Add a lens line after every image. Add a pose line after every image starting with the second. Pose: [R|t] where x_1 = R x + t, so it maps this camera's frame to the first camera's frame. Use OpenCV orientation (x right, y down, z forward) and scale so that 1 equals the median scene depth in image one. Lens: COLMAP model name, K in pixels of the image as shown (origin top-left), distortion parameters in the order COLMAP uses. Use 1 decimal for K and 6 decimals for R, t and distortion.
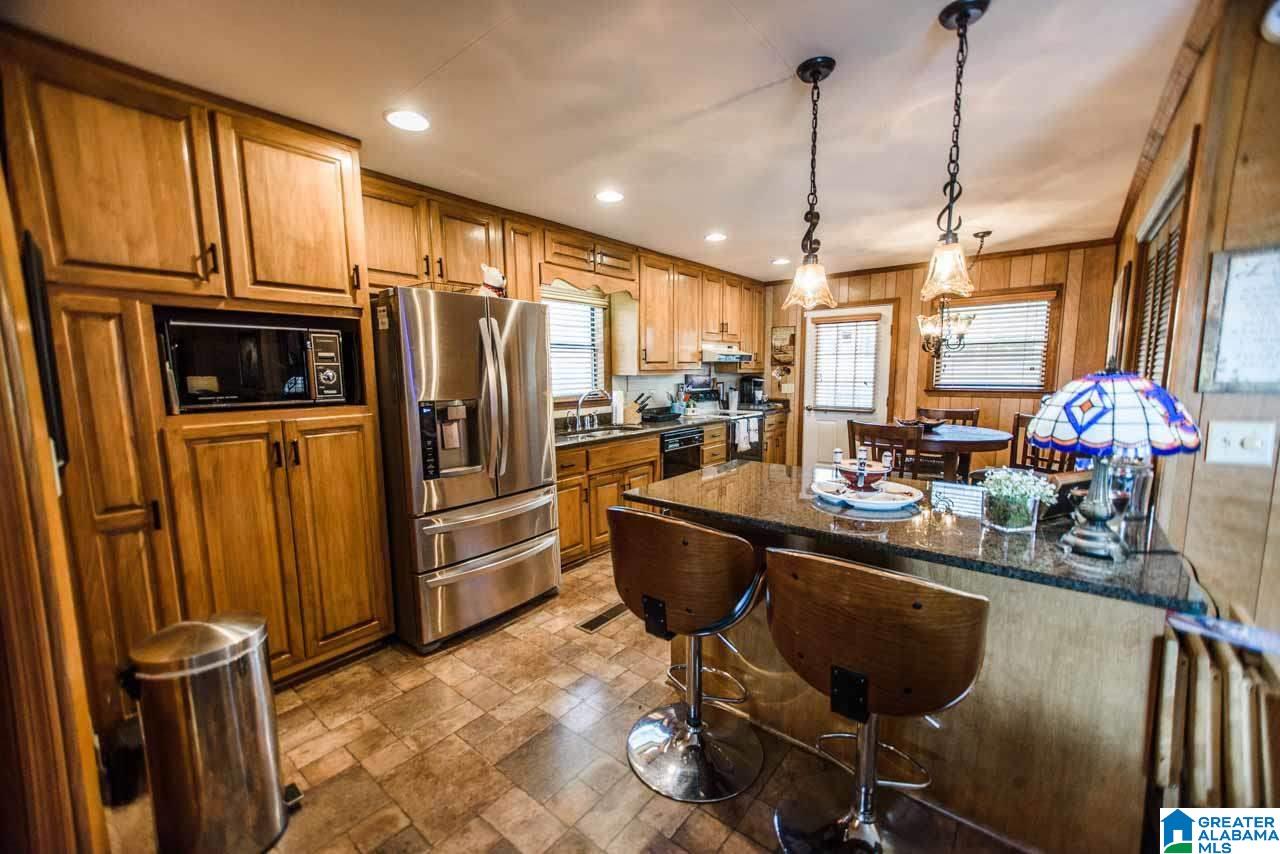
lens RADIAL K [[495.9, 0, 644.7], [0, 495.9, 434.4], [0, 0, 1]] dist [0.000999, 0.000756]
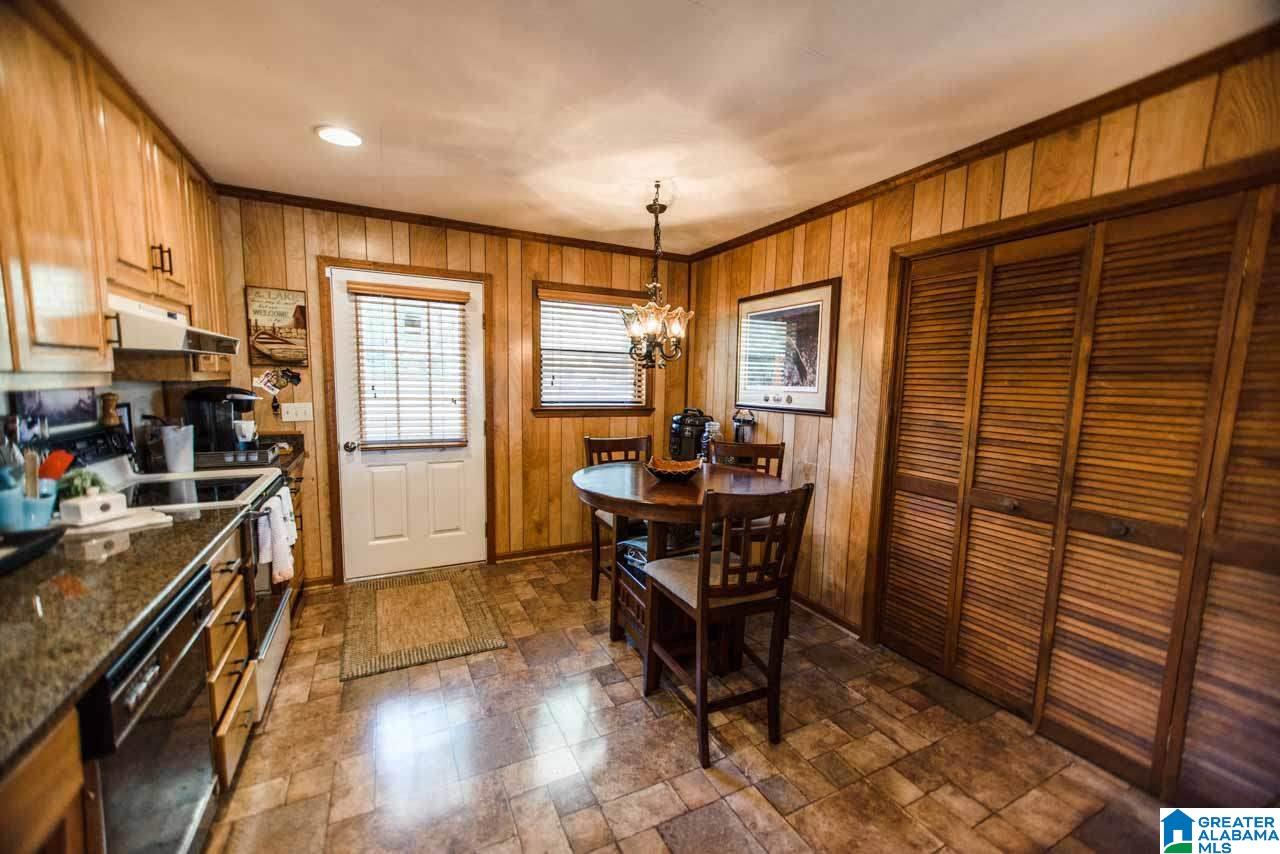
lens RADIAL K [[495.9, 0, 642.4], [0, 495.9, 436.1], [0, 0, 1]] dist [0.000999, 0.000756]
pose [[0.382069, -0.092185, 0.919525, -0.102236], [0.091157, 0.993919, 0.061766, -0.145703], [-0.919627, 0.060222, 0.388149, 1.033664]]
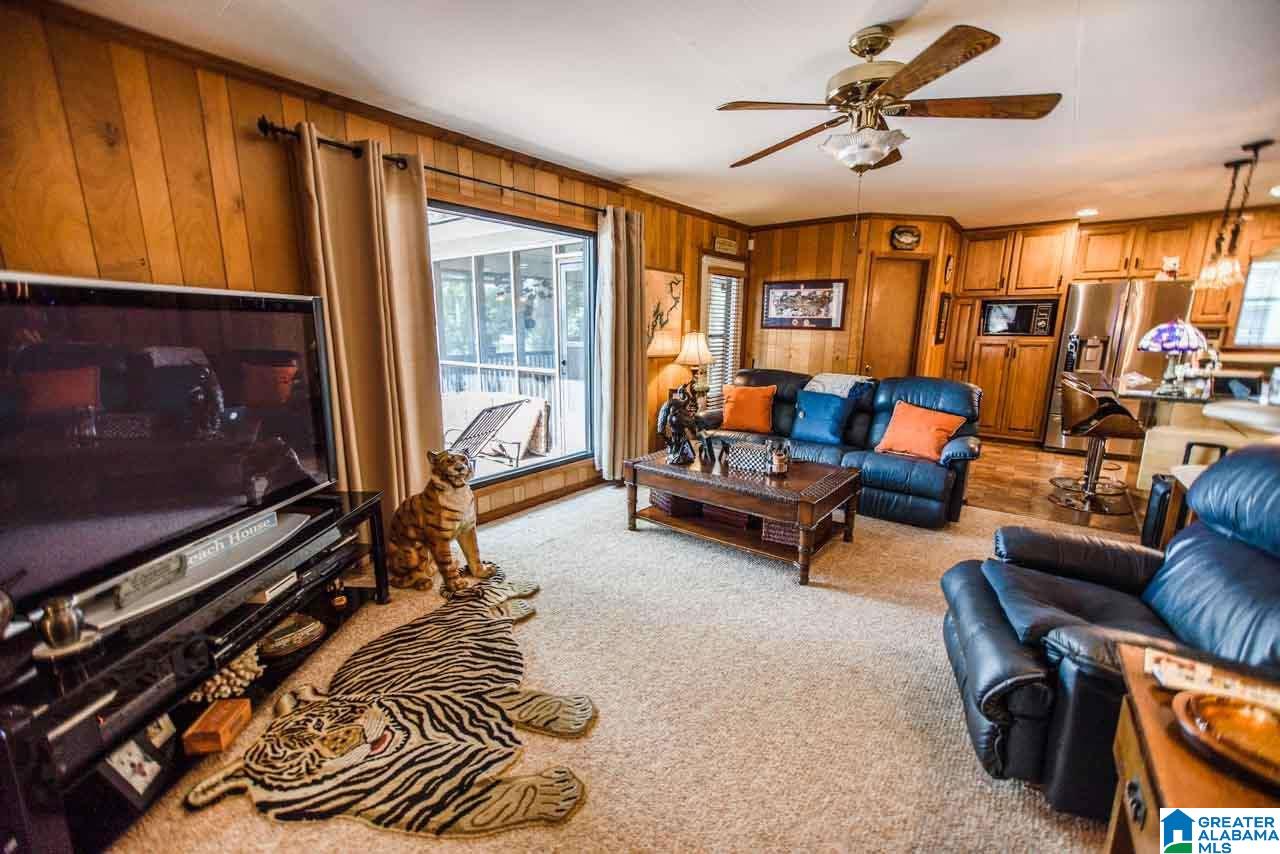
lens RADIAL K [[525.4, 0, 641.2], [0, 525.4, 428.7], [0, 0, 1]] dist [0.001945, 0.000937]
pose [[0.025311, 0.205887, -0.978248, 1.530719], [-0.134797, 0.970328, 0.200733, 0.099750], [0.990550, 0.126784, 0.052313, -0.782641]]
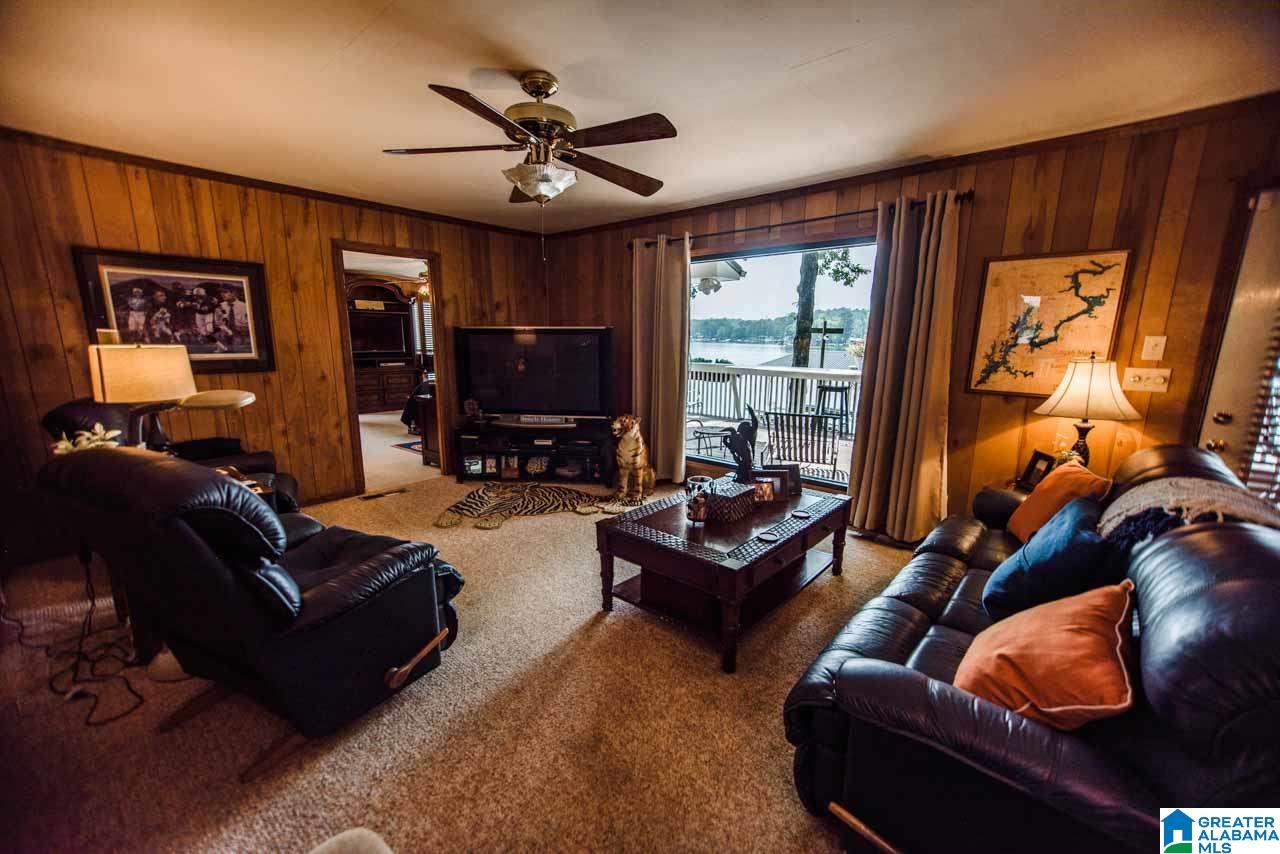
lens RADIAL K [[495.9, 0, 634.0], [0, 495.9, 428.6], [0, 0, 1]] dist [0.000999, 0.000756]
pose [[-0.999915, 0.003088, 0.012633, 0.597225], [0.006843, 0.950984, 0.309164, -0.046148], [-0.011059, 0.309224, -0.950925, 0.328812]]
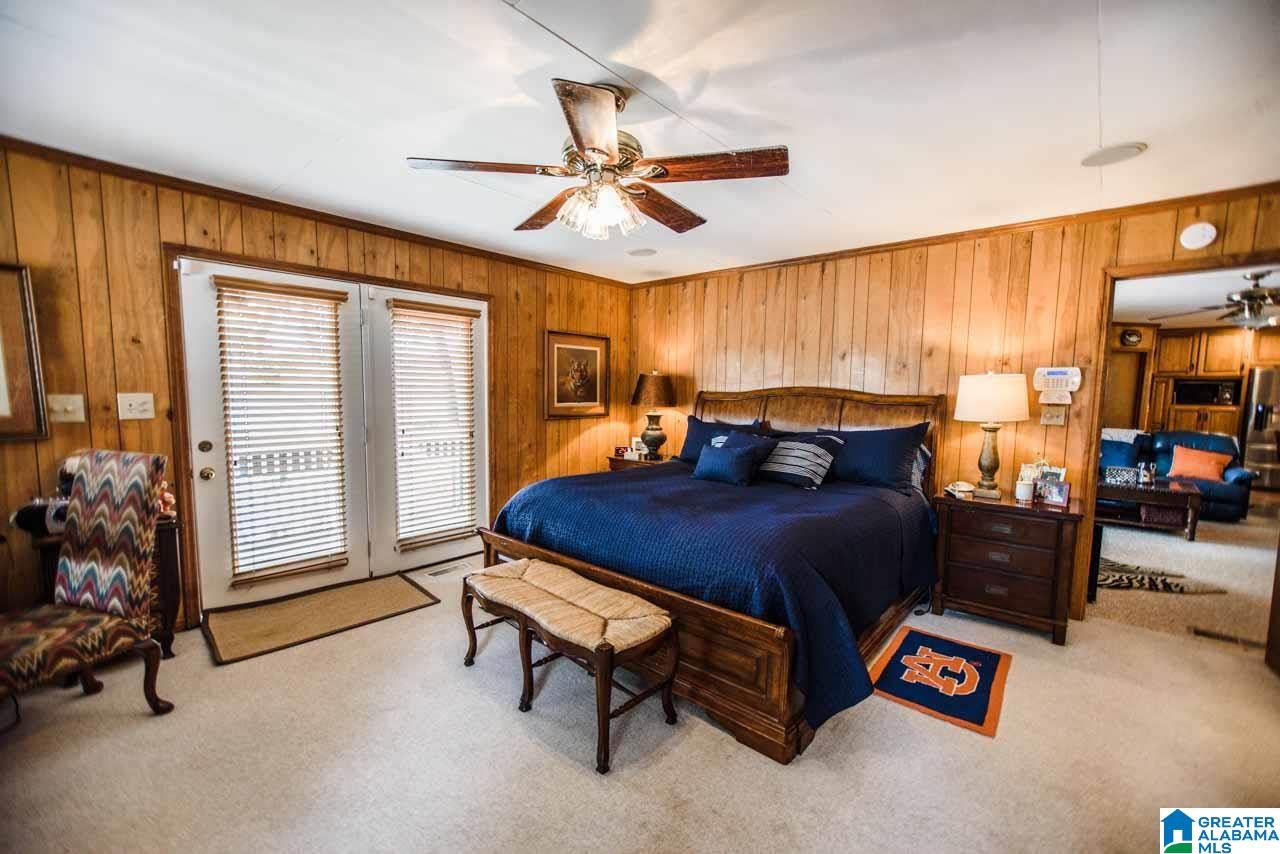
lens RADIAL K [[525.4, 0, 632.4], [0, 525.4, 433.1], [0, 0, 1]] dist [0.001945, 0.000937]
pose [[-0.030718, 0.096940, -0.994816, 2.411193], [-0.142249, 0.984731, 0.100350, 0.267456], [0.989354, 0.144594, -0.016459, -2.260347]]
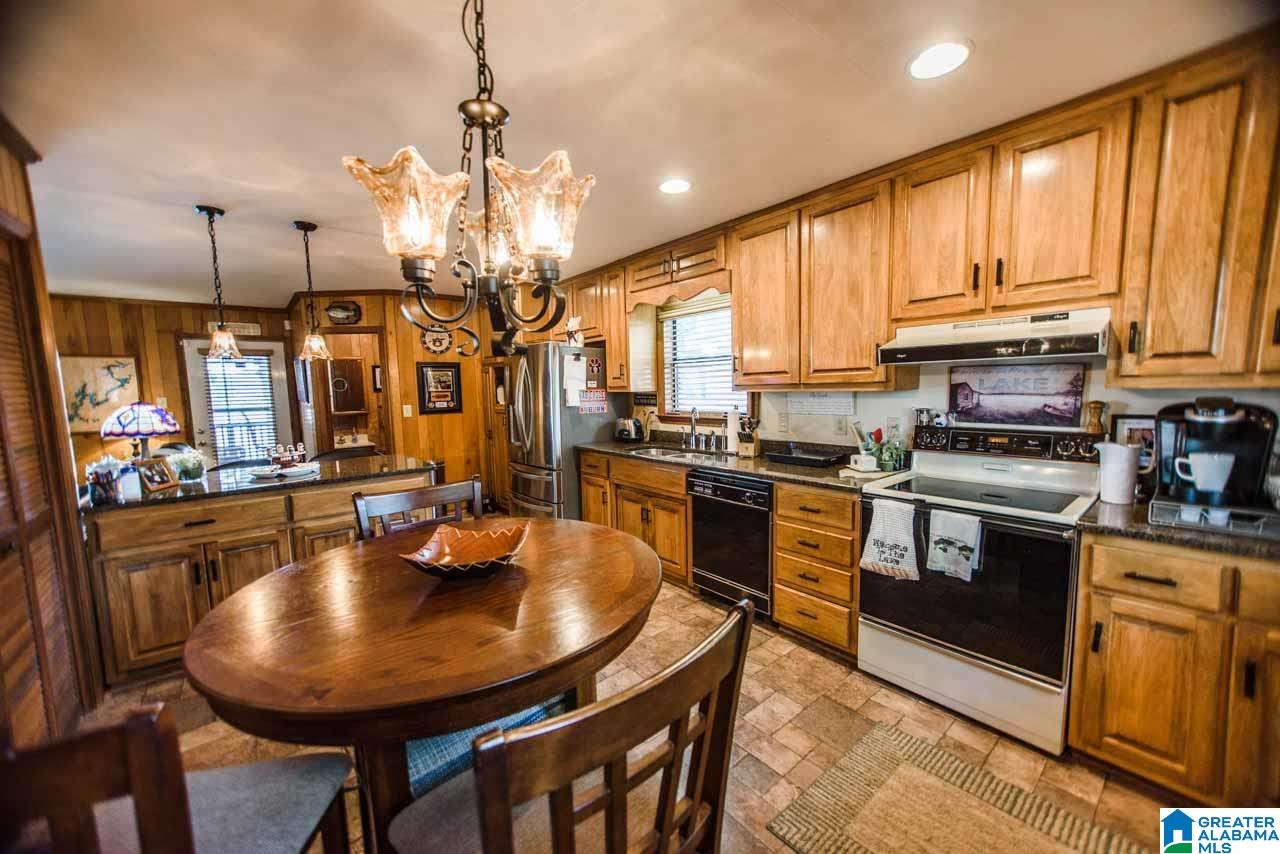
lens RADIAL K [[495.9, 0, 647.9], [0, 495.9, 429.8], [0, 0, 1]] dist [0.000999, 0.000756]
pose [[-0.195250, 0.102398, -0.975393, 1.162524], [-0.100910, 0.987159, 0.123833, -0.220884], [0.975548, 0.122605, -0.182409, 1.580410]]
